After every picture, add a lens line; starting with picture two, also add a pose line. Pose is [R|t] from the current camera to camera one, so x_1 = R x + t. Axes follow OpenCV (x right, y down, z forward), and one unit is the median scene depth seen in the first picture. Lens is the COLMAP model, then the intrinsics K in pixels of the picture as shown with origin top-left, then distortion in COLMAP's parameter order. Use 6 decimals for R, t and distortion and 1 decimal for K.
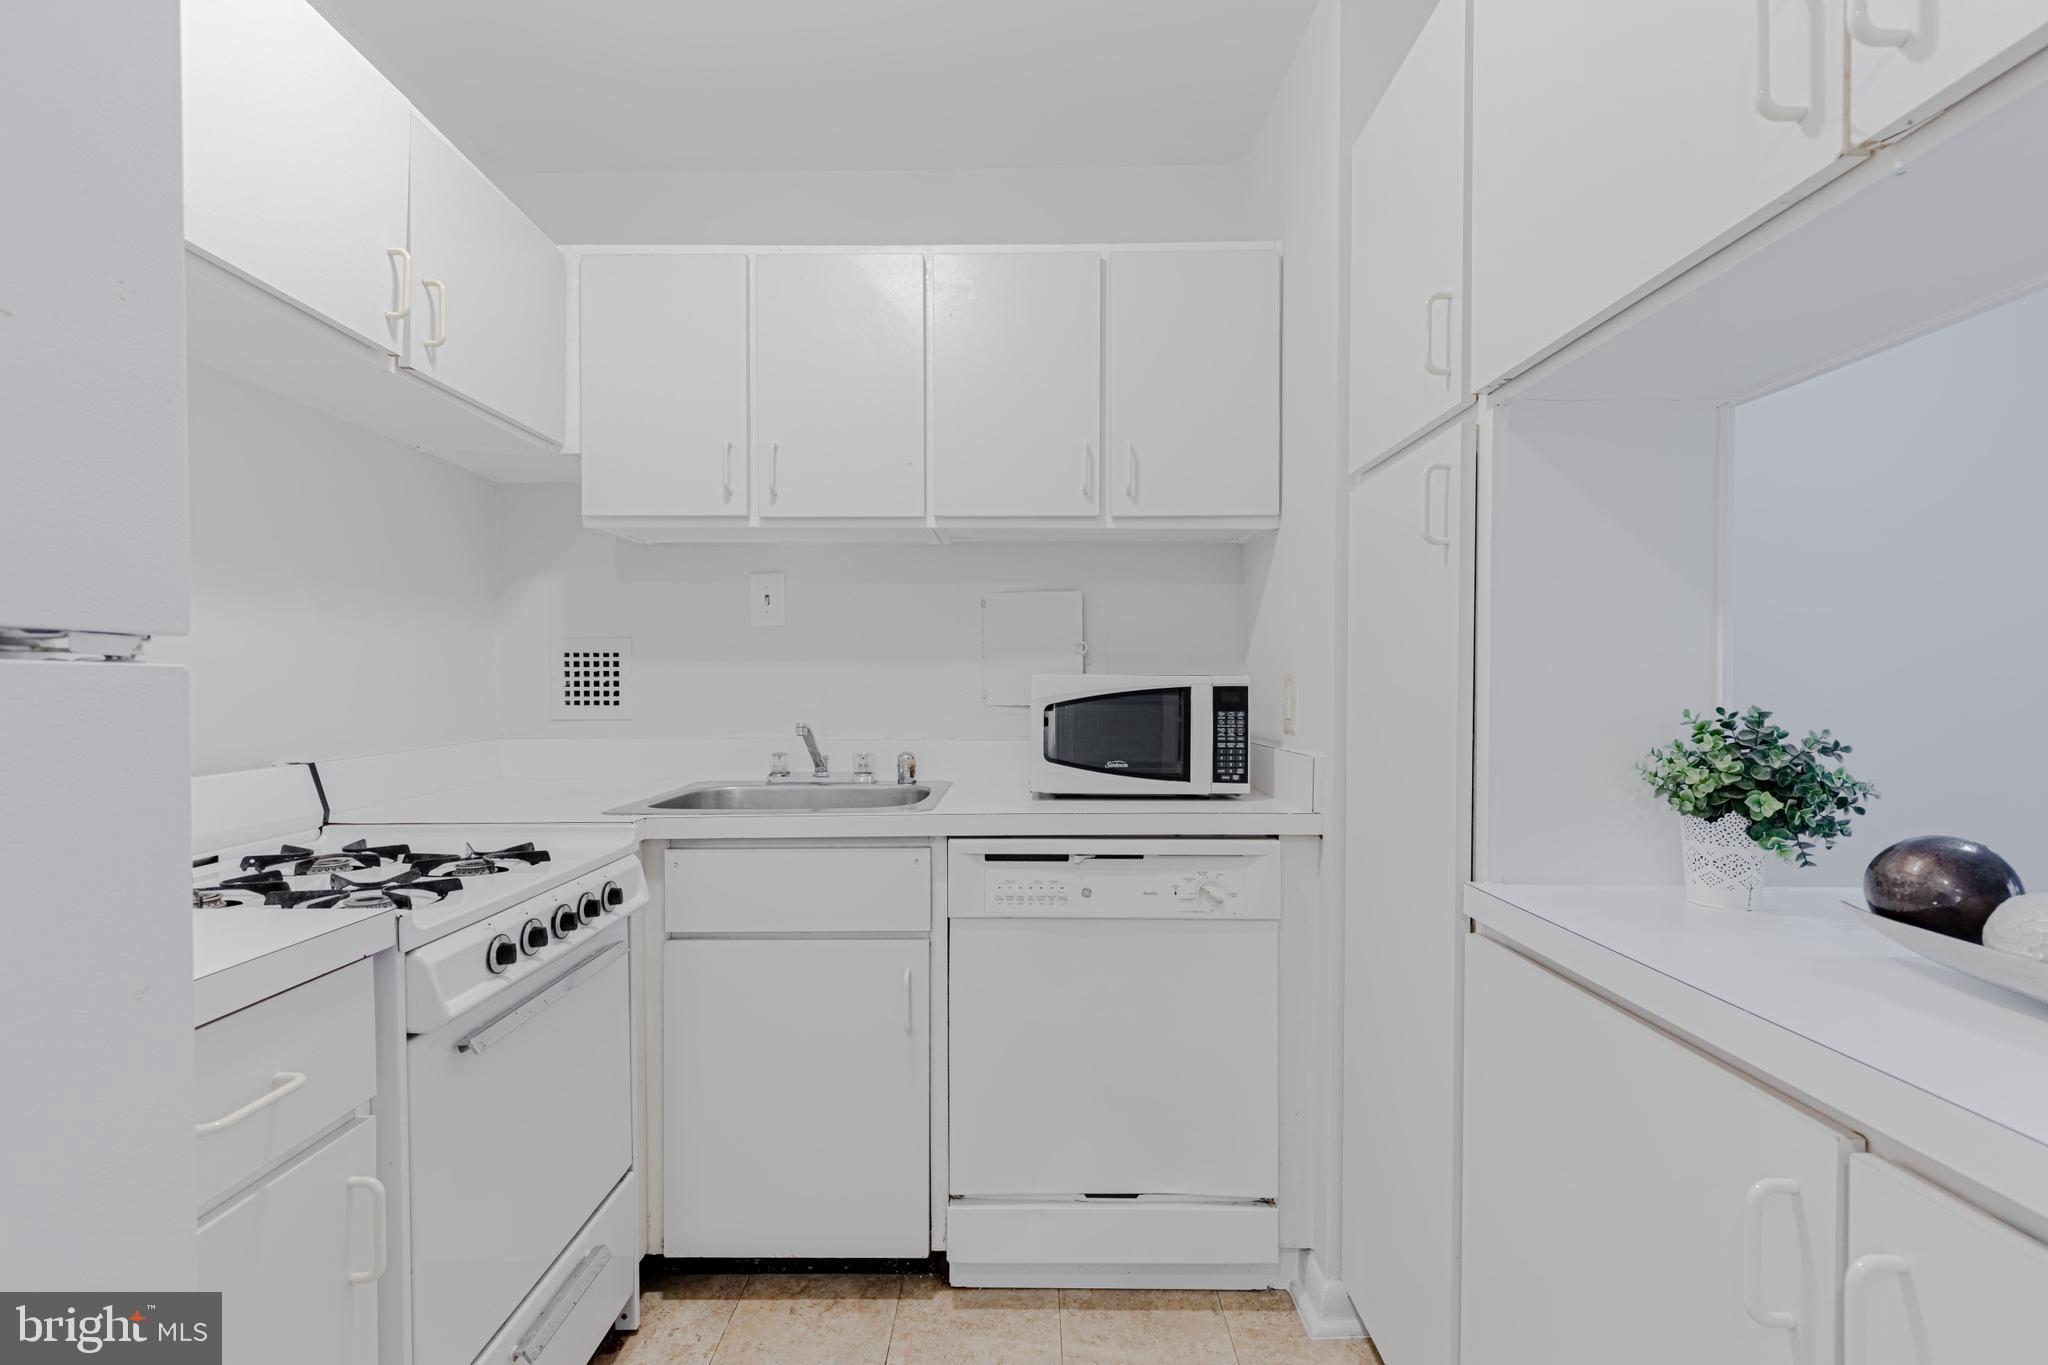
lens RADIAL K [[915.5, 0, 1022.3], [0, 915.5, 685.9], [0, 0, 1]] dist [0.003394, -0.002385]
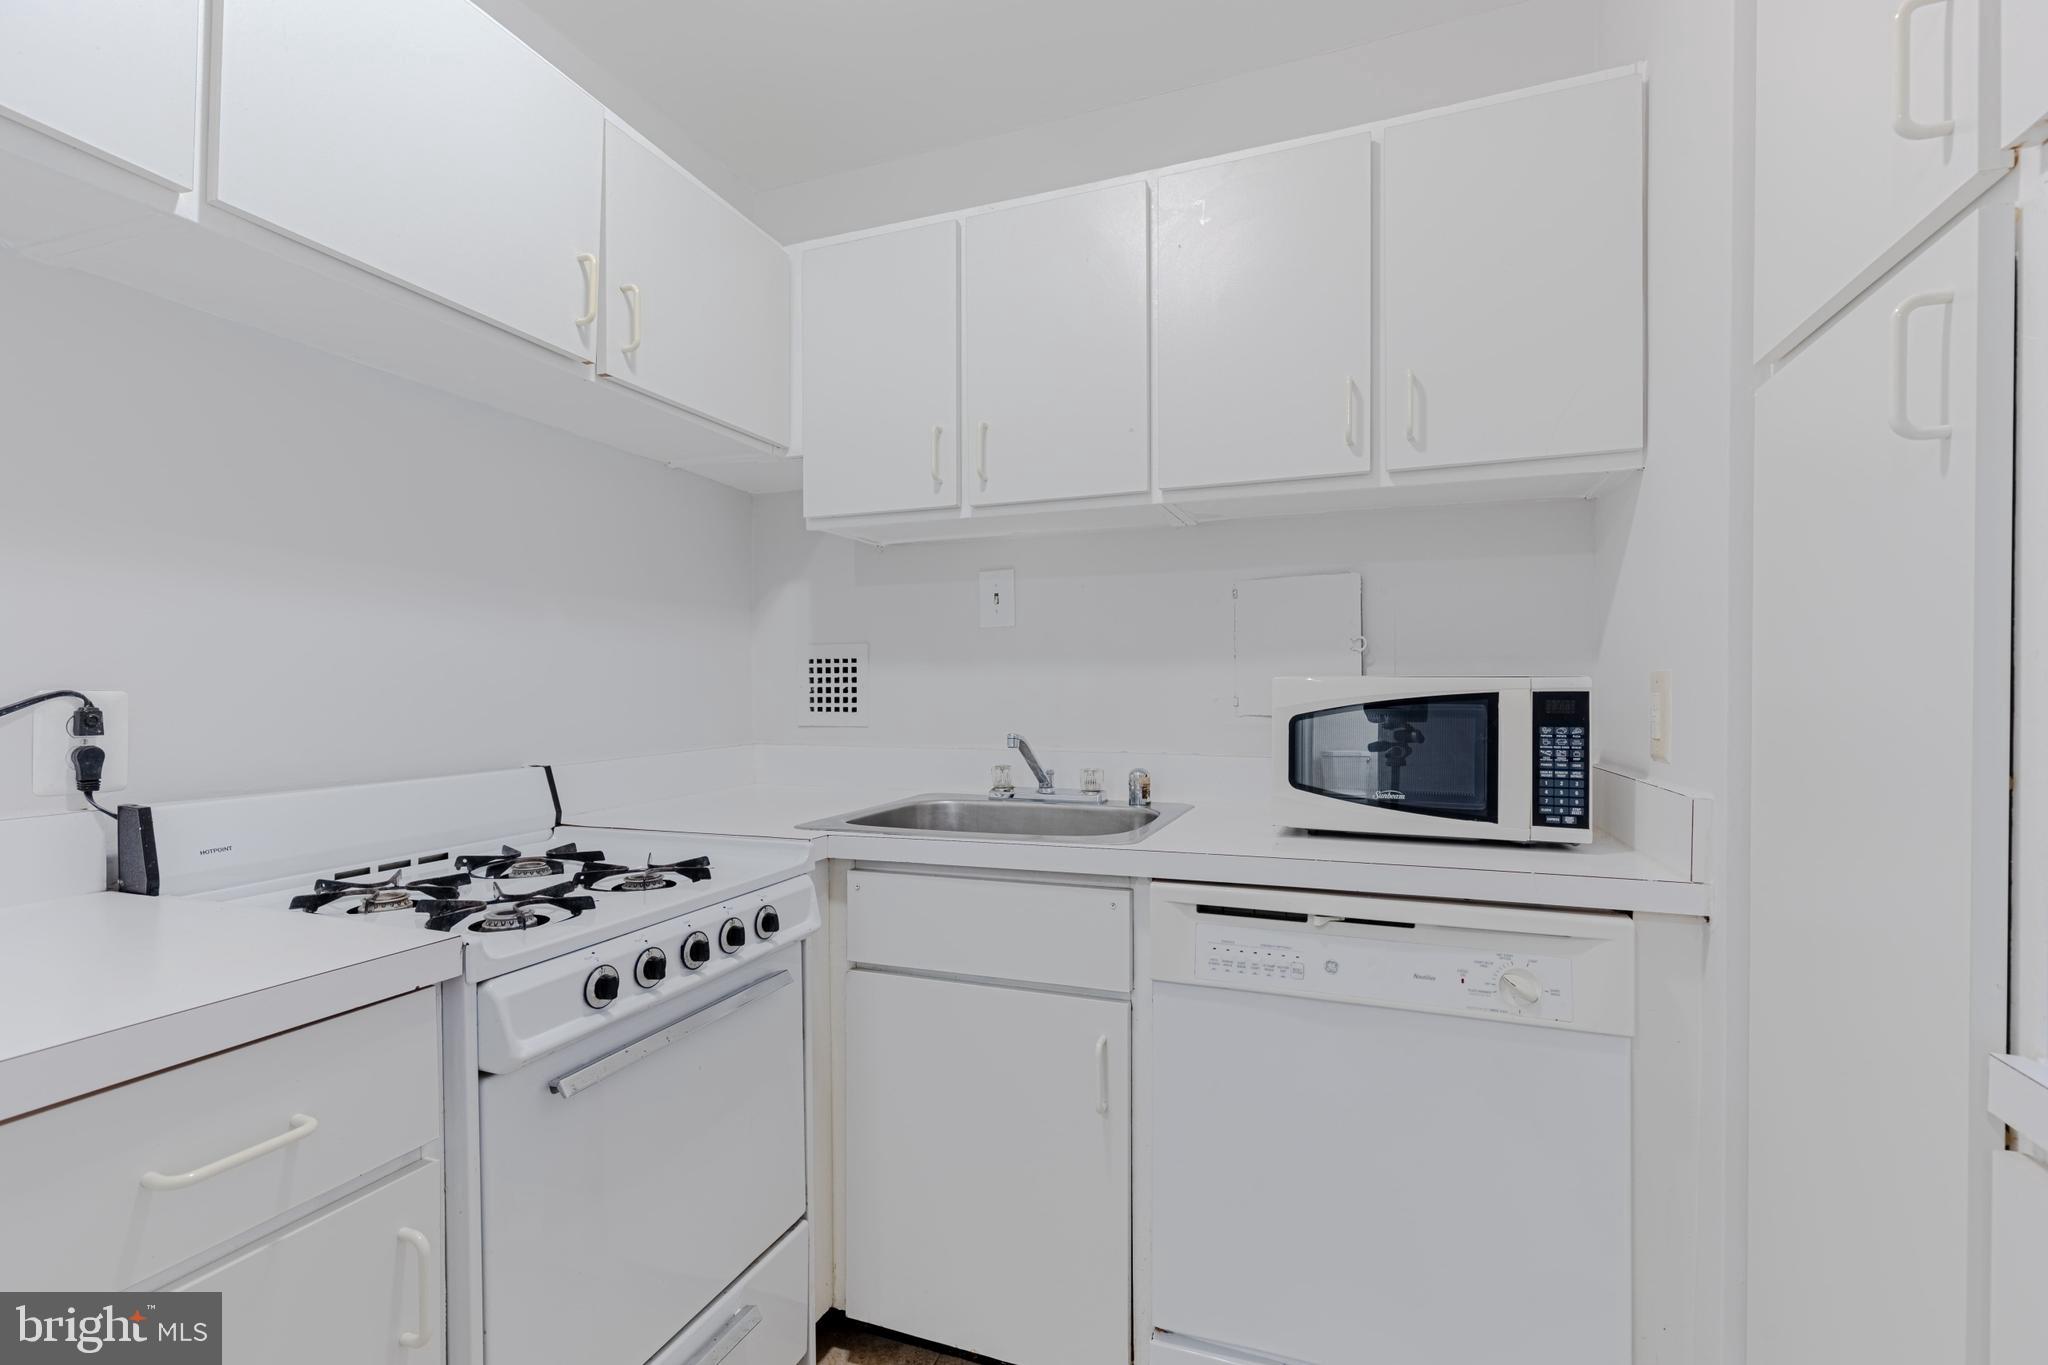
lens RADIAL K [[915.5, 0, 1020.8], [0, 915.5, 688.5], [0, 0, 1]] dist [0.003394, -0.002385]
pose [[0.934487, -0.002461, -0.355990, 0.095344], [0.001042, 0.999991, -0.004179, 0.000373], [0.355997, 0.003535, 0.934480, 0.196776]]
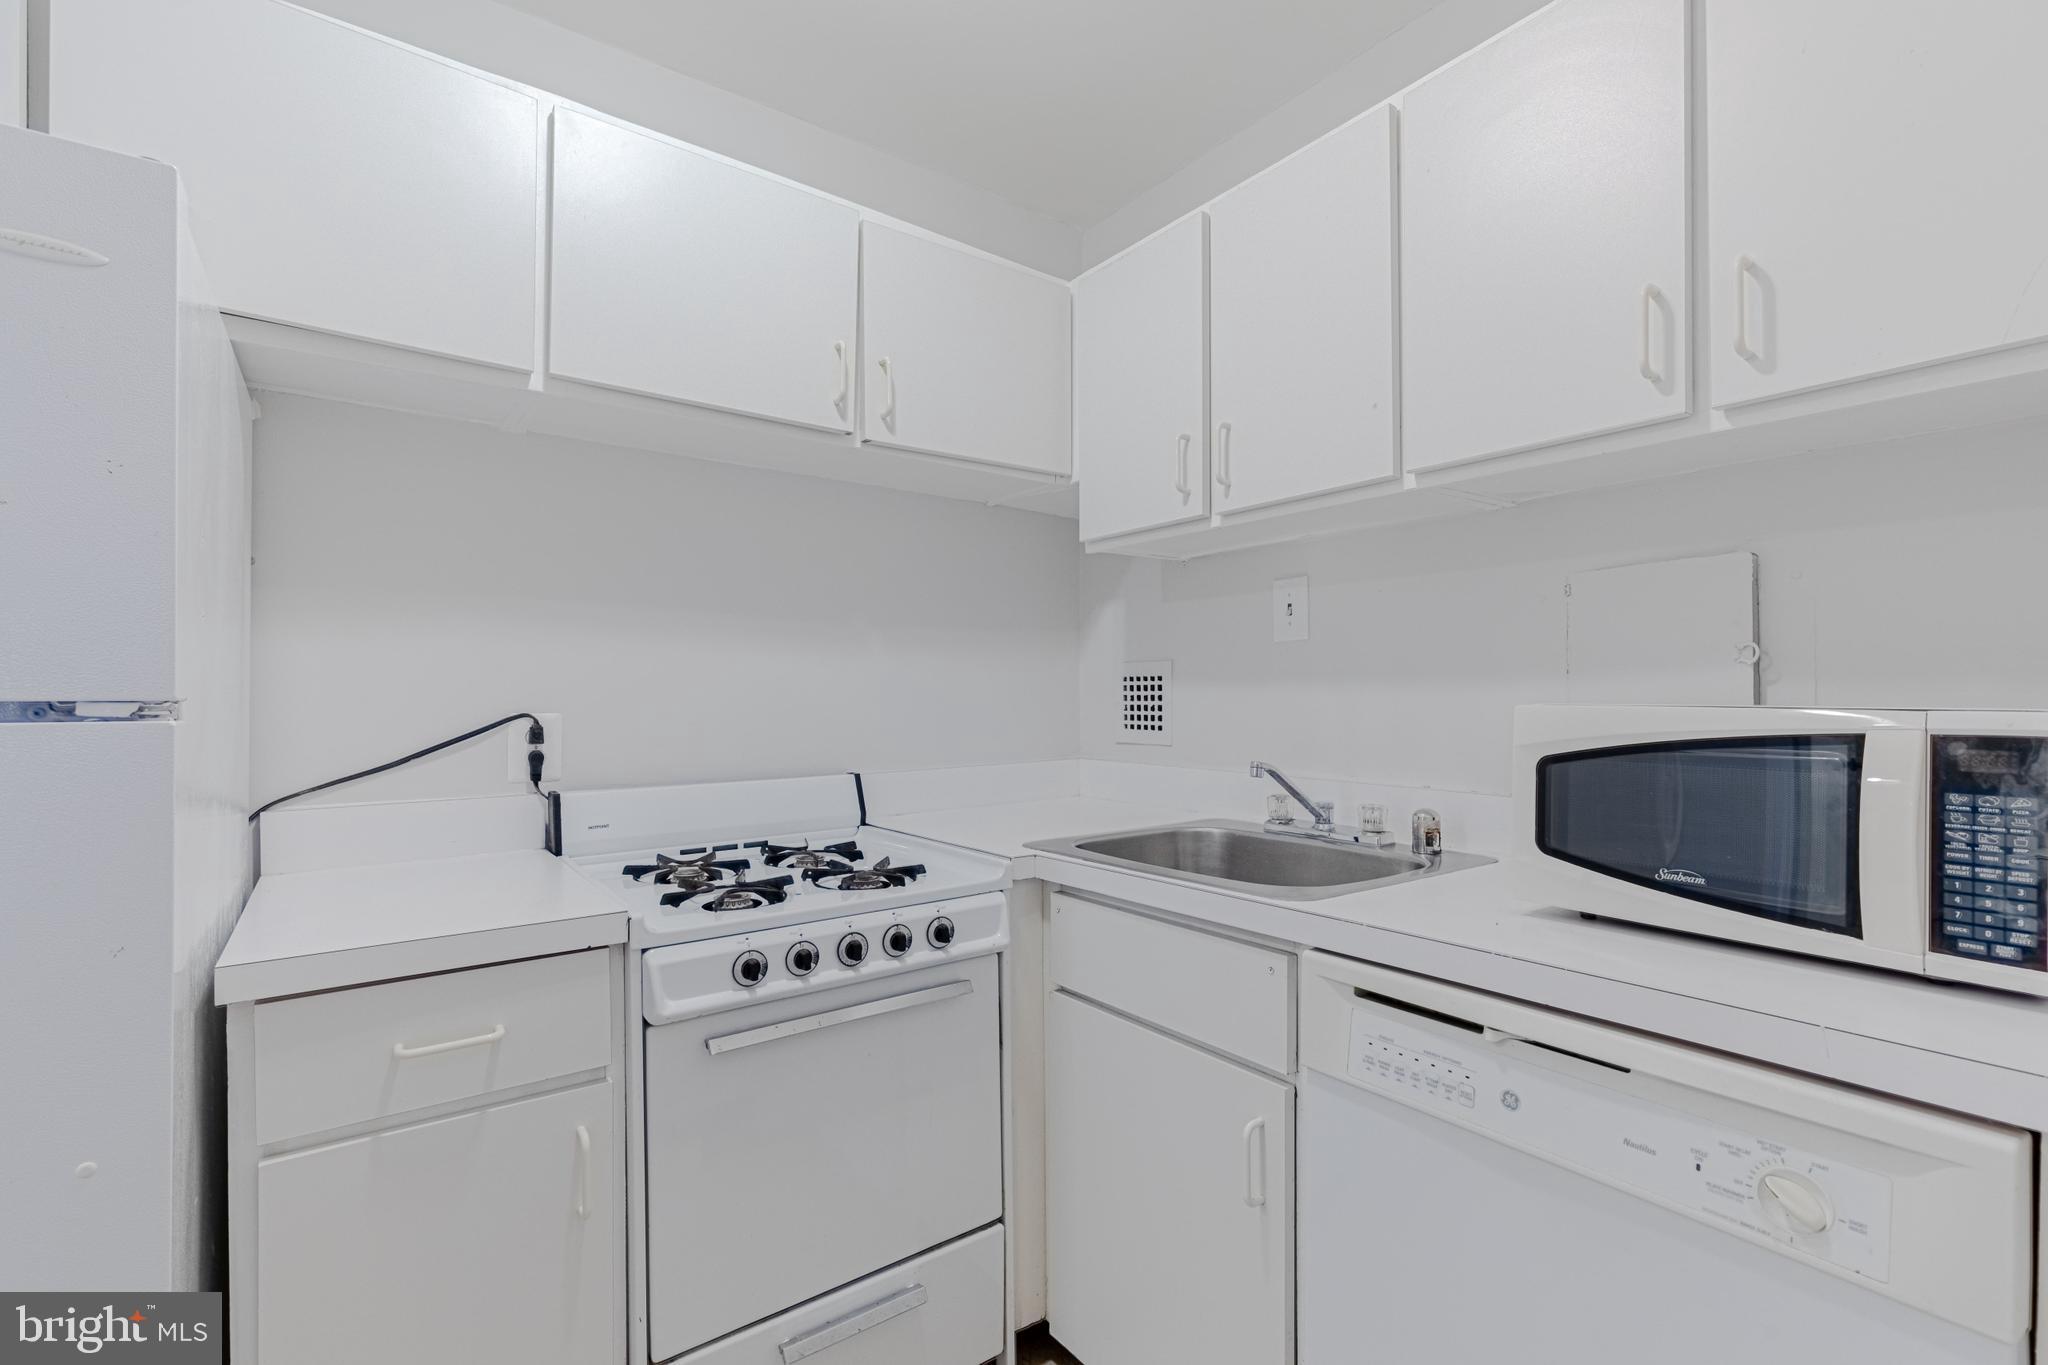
lens RADIAL K [[915.5, 0, 1016.8], [0, 915.5, 691.8], [0, 0, 1]] dist [0.003394, -0.002385]
pose [[0.591388, -0.003794, -0.806378, 0.328034], [0.000449, 0.999990, -0.004376, -0.020449], [0.806387, 0.002226, 0.591384, 0.405838]]
